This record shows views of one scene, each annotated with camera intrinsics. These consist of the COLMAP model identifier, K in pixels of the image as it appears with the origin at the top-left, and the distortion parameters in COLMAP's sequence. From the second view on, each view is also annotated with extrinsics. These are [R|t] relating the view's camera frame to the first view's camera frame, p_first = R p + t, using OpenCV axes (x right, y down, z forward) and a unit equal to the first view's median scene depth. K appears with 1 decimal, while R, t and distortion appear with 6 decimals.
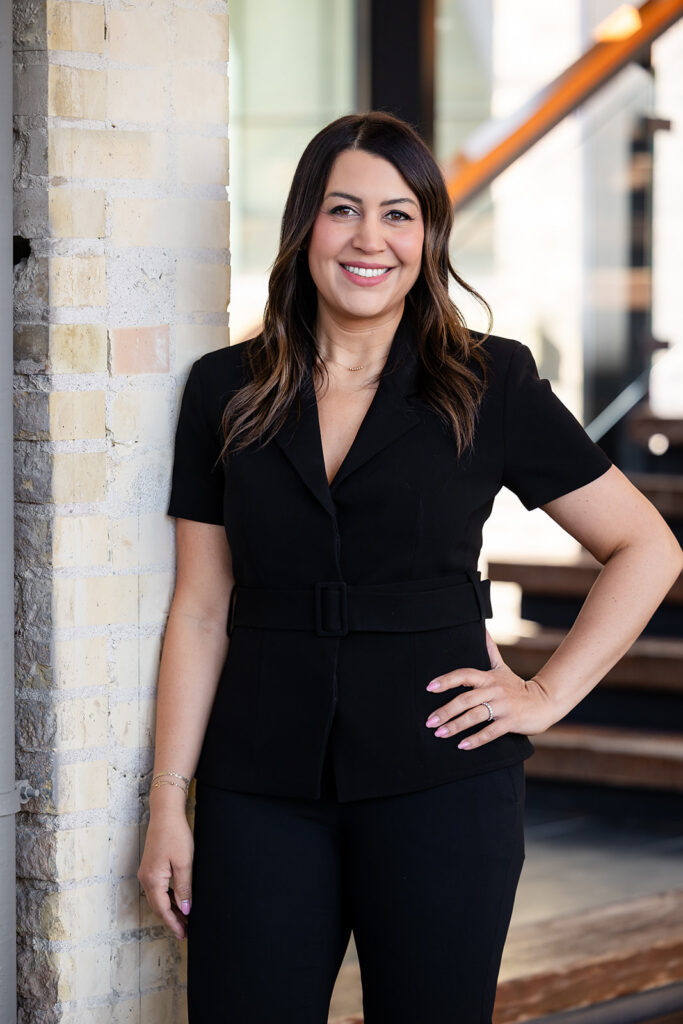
lens RADIAL K [[3908.1, 0, 342.0], [0, 3908.1, 513.6], [0, 0, 1]] dist [0.186912, 0.000000]
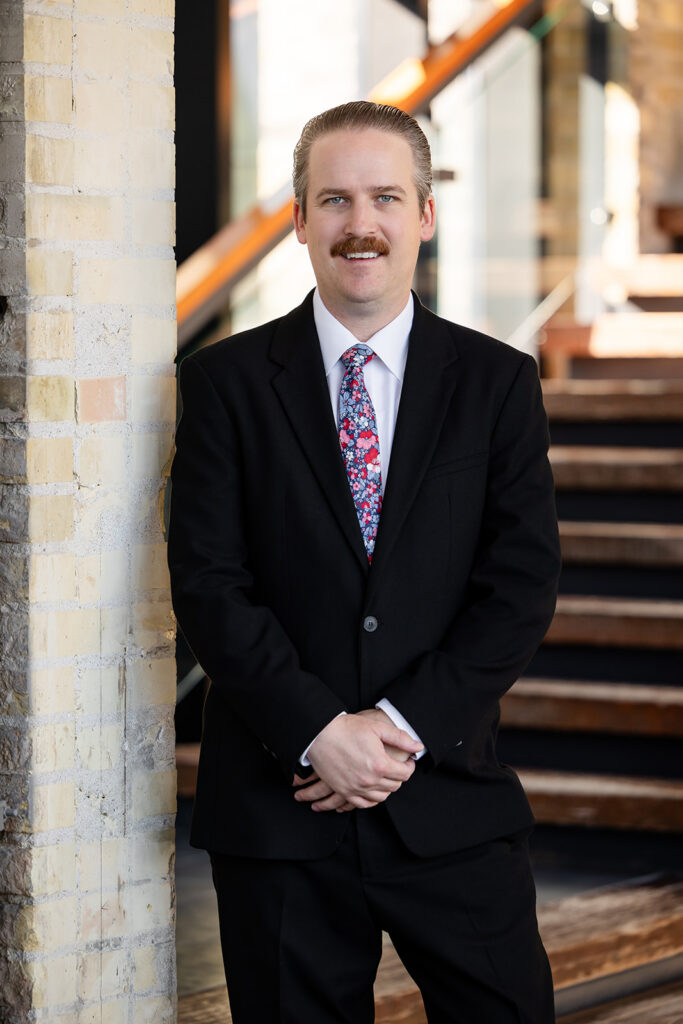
lens RADIAL K [[4124.5, 0, 341.1], [0, 4124.5, 509.4], [0, 0, 1]] dist [0.350950, 0.000000]
pose [[0.995220, -0.003075, 0.097612, -0.098856], [0.004304, 0.999914, -0.012381, 0.002745], [-0.097566, 0.012742, 0.995147, -0.137073]]
